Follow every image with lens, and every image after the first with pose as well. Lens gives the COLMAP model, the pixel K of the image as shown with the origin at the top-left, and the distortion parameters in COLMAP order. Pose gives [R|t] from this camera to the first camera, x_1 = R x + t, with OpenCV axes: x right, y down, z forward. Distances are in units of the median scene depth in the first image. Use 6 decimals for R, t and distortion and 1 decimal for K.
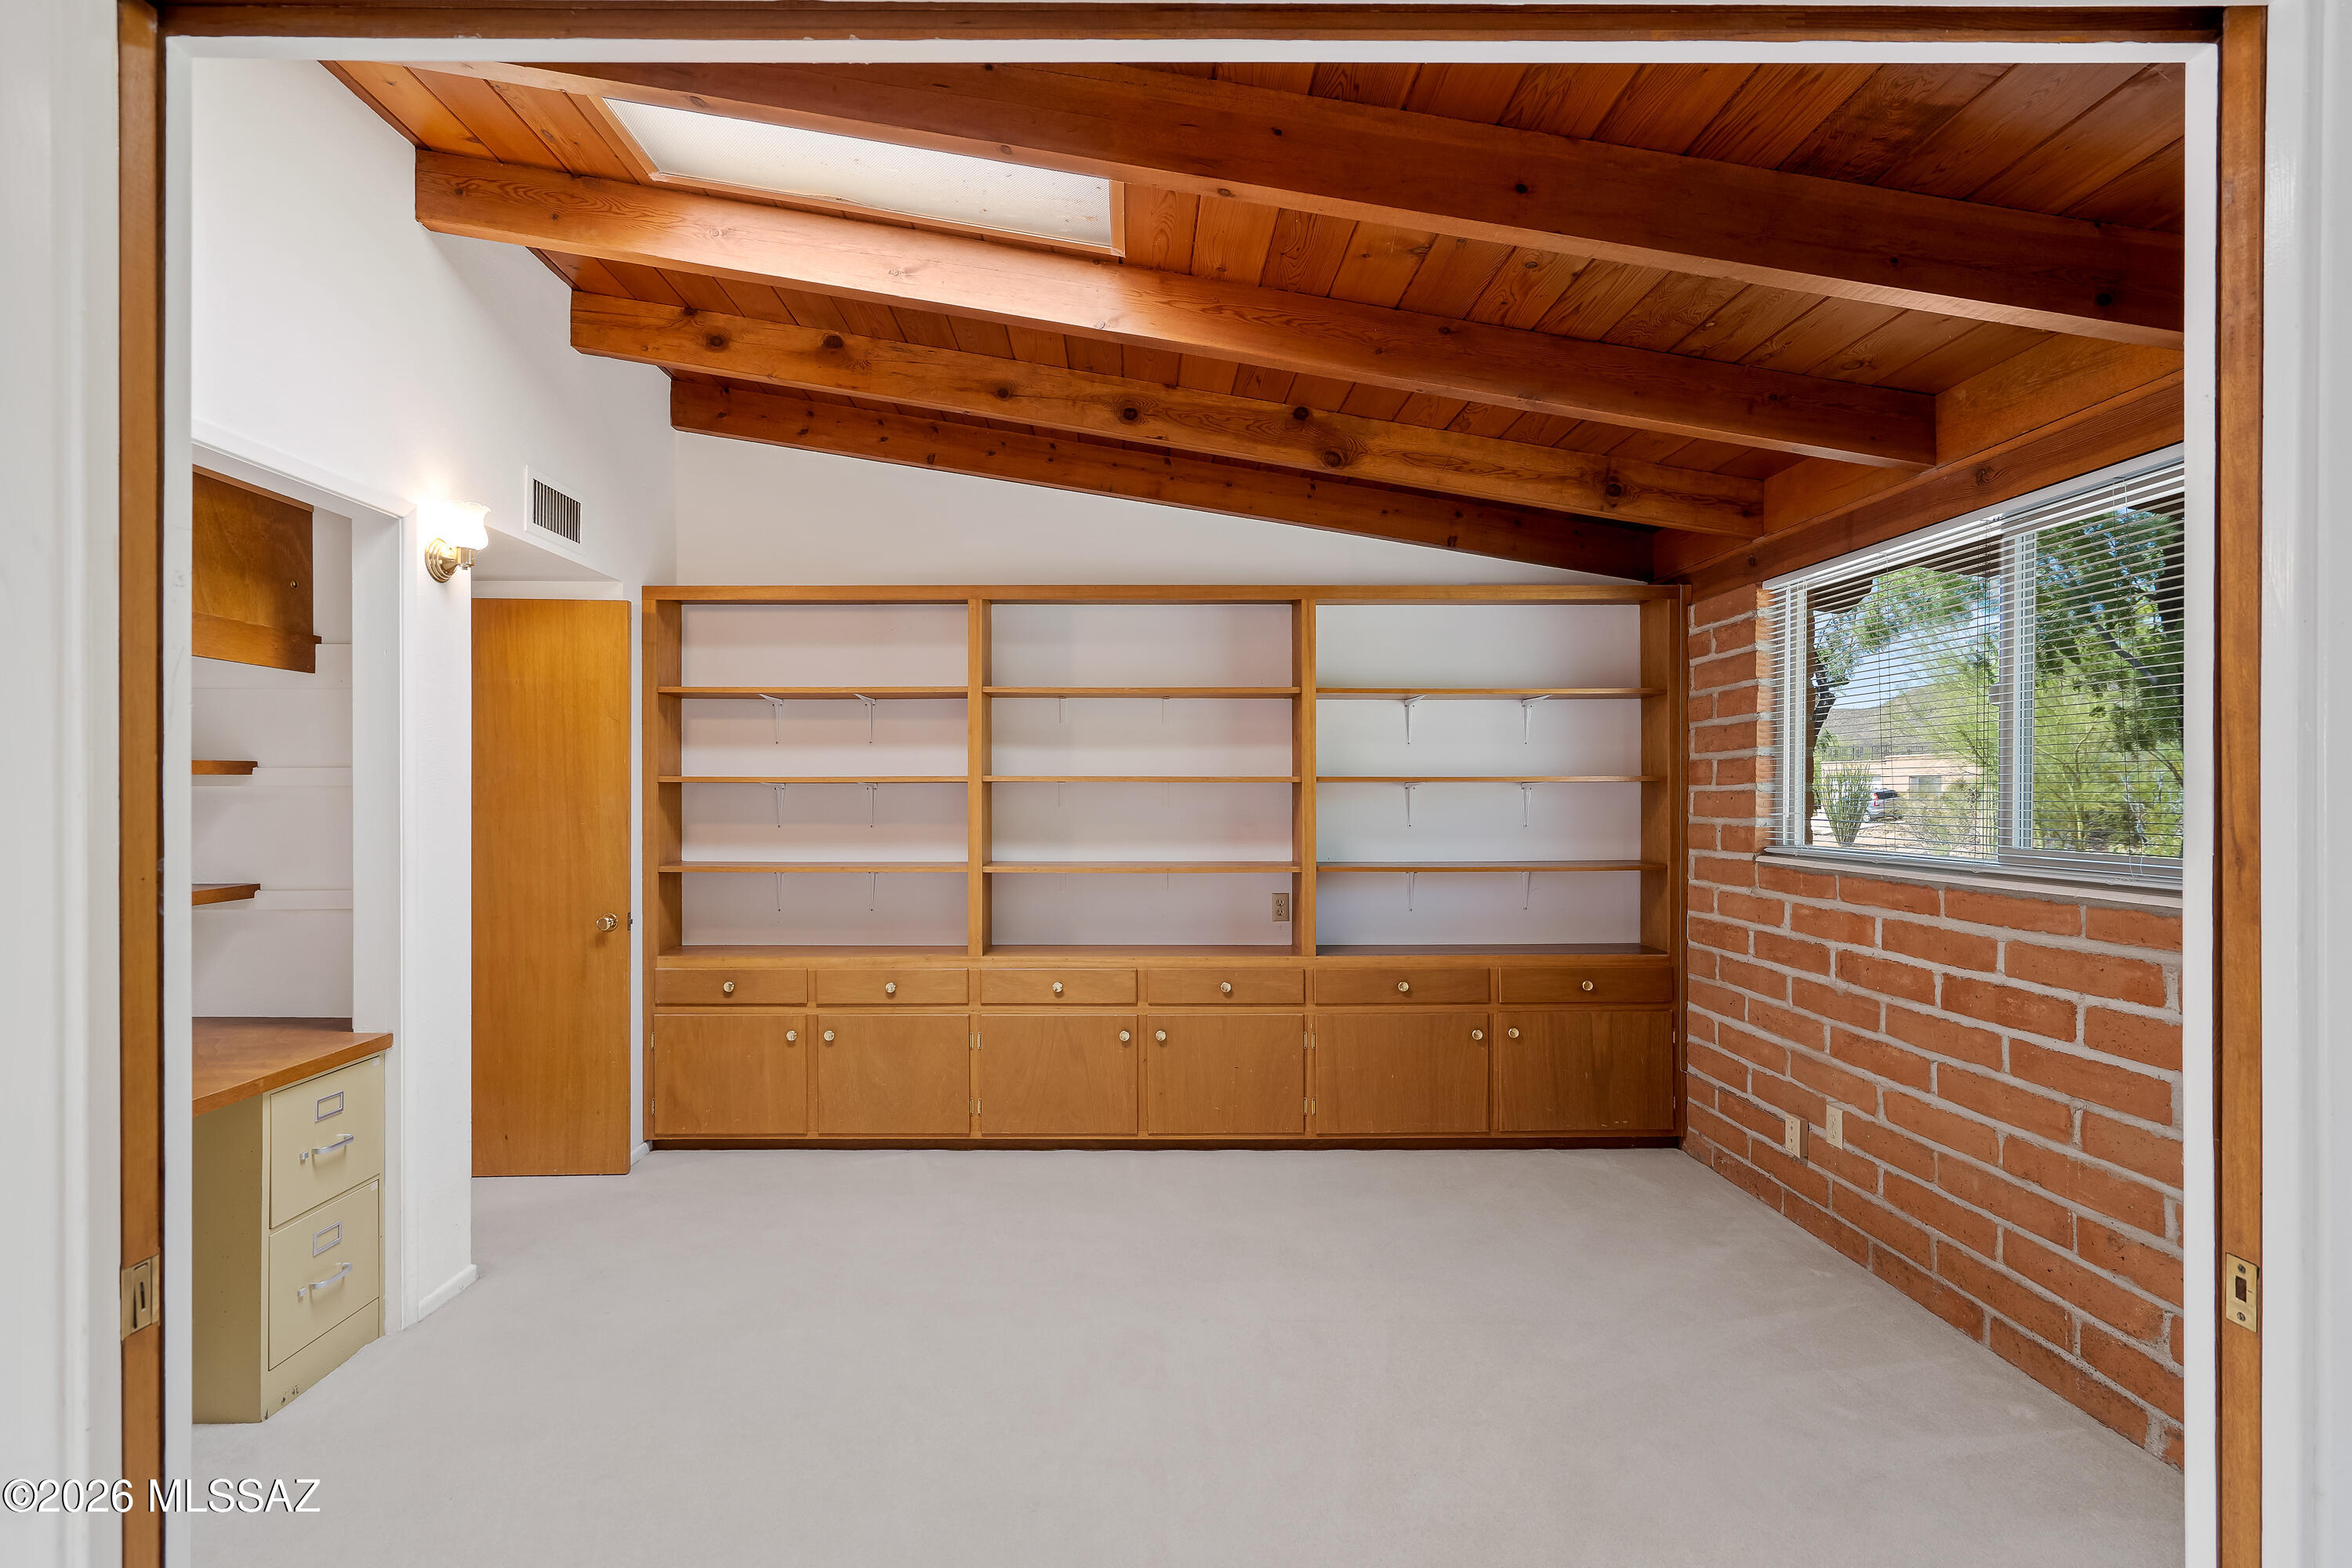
lens RADIAL K [[1081.1, 0, 1161.5], [0, 1081.1, 792.3], [0, 0, 1]] dist [-0.010529, 0.005420]
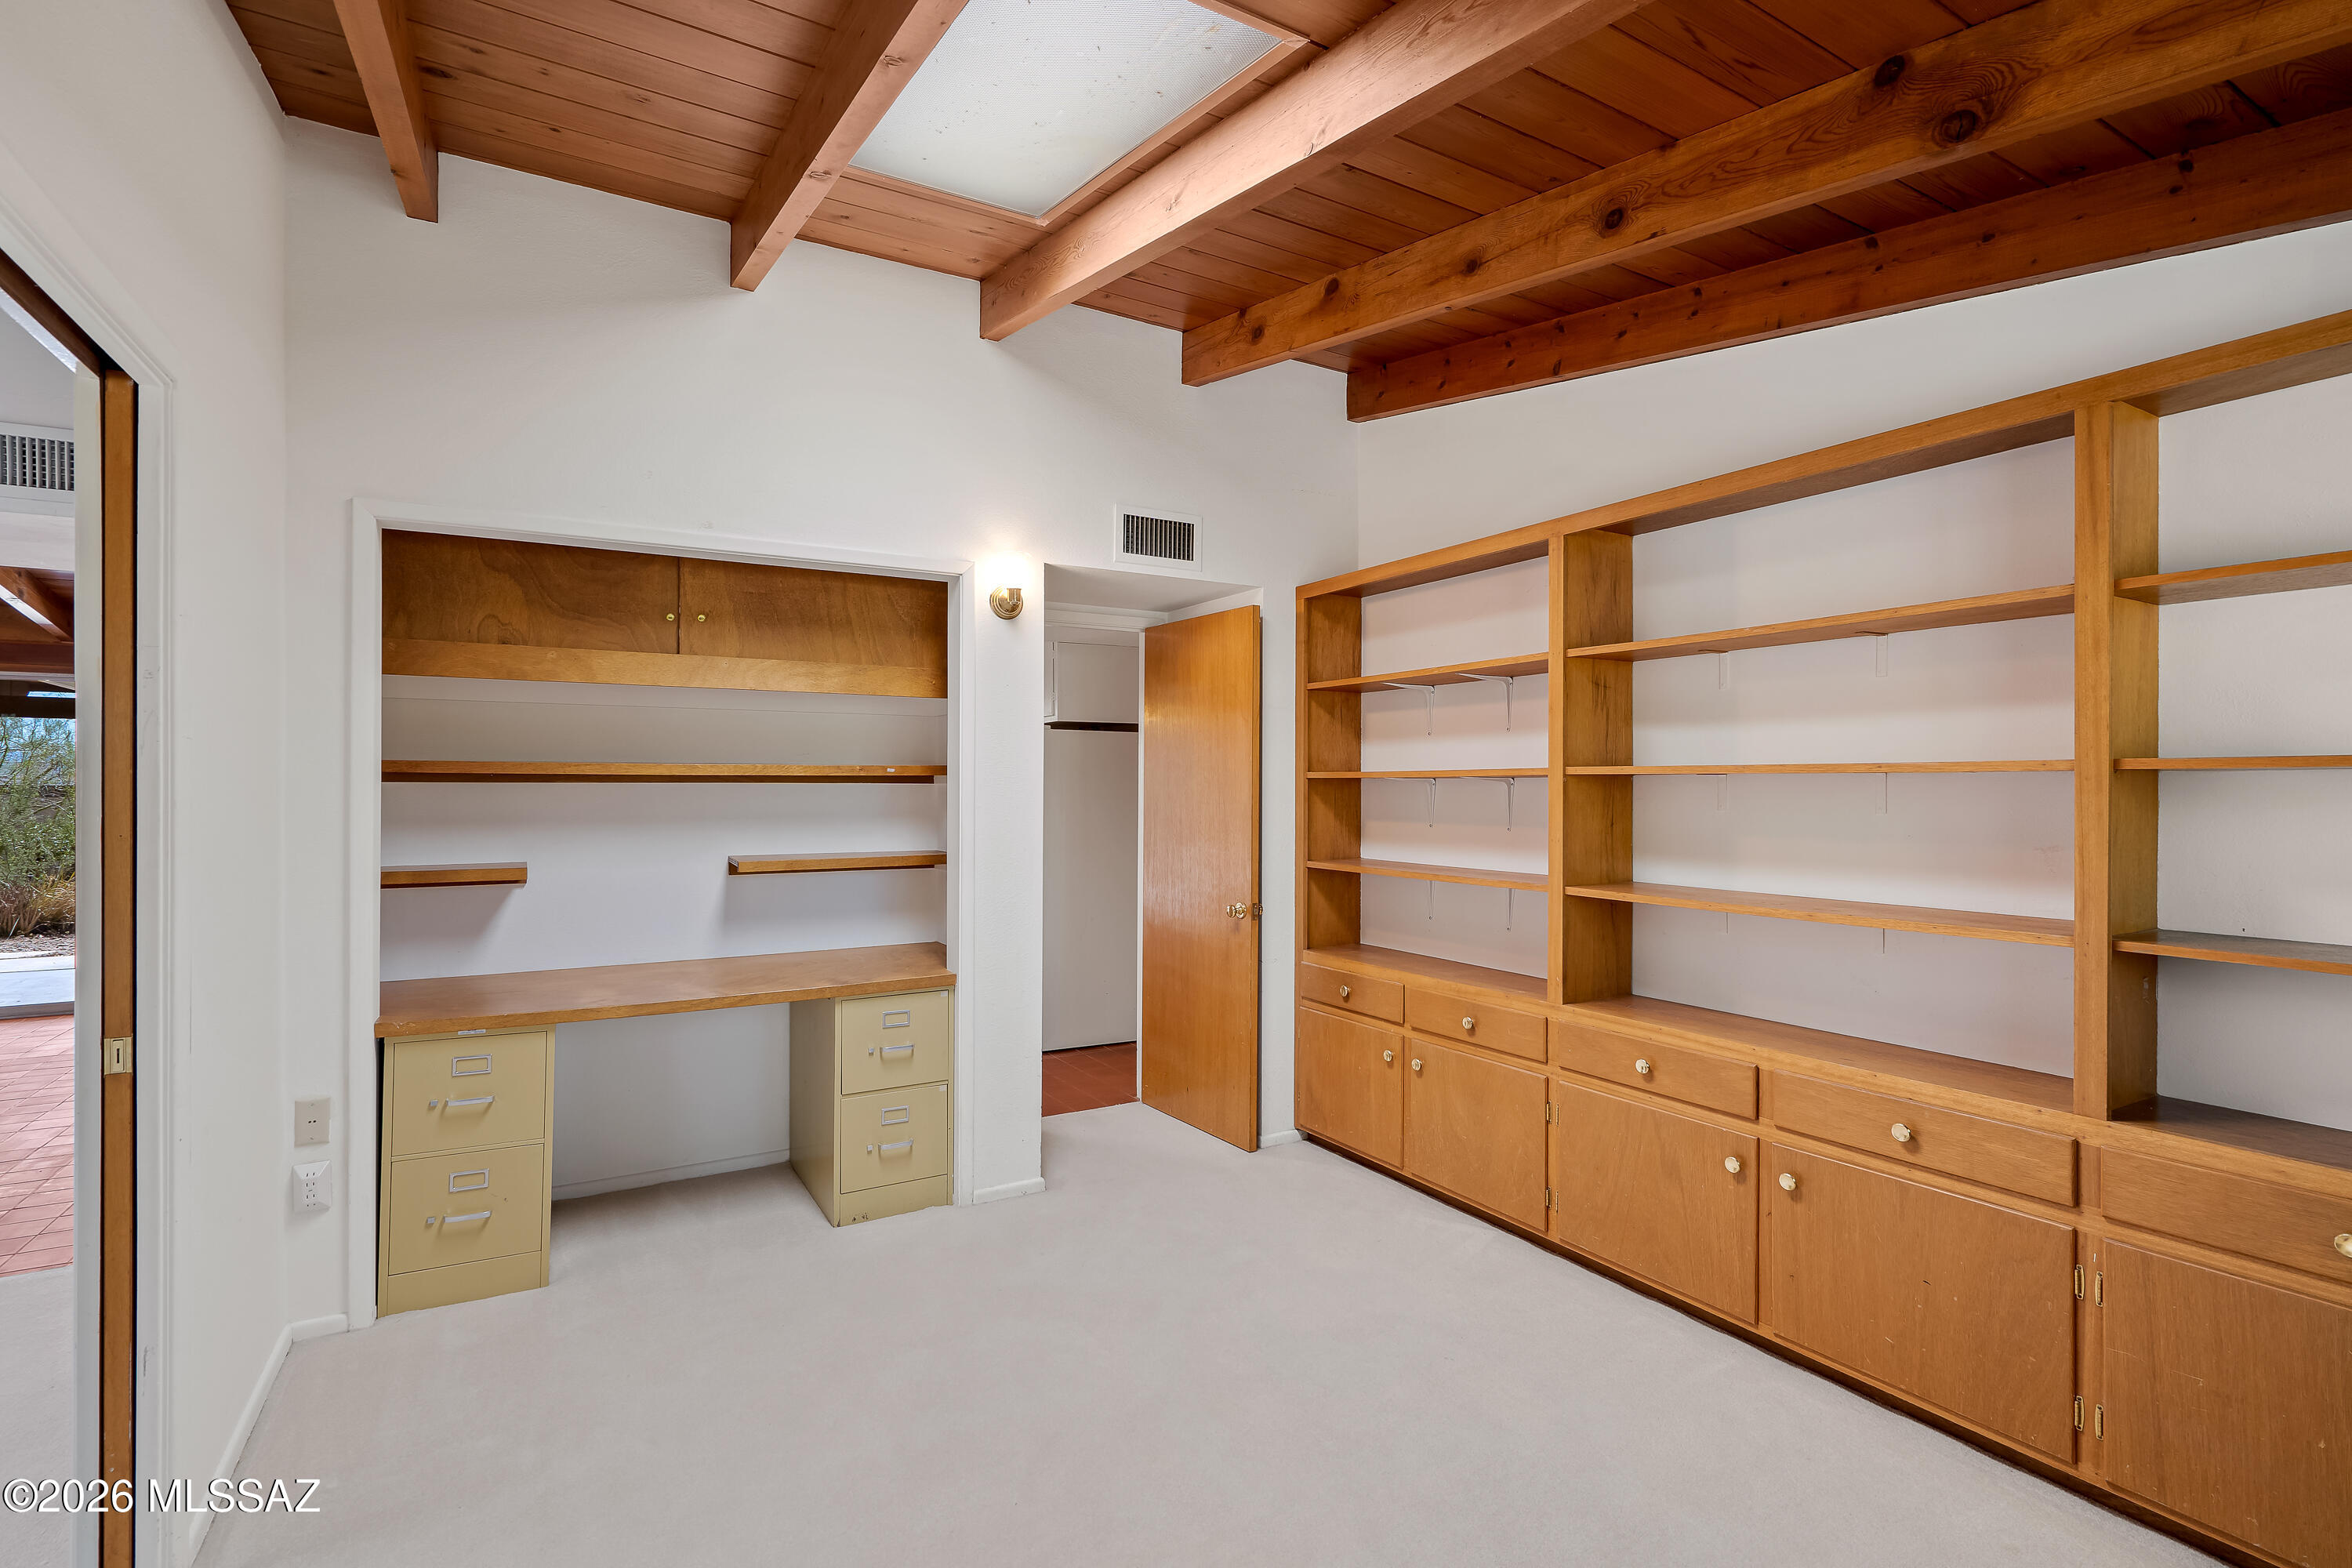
lens RADIAL K [[1103.5, 0, 1176.0], [0, 1103.5, 784.0], [0, 0, 1]] dist [0.000892, 0.001268]
pose [[0.492437, -0.001870, -0.870346, 0.425770], [-0.001088, 0.999996, -0.002764, -0.000911], [0.870348, 0.002308, 0.492433, 0.430187]]
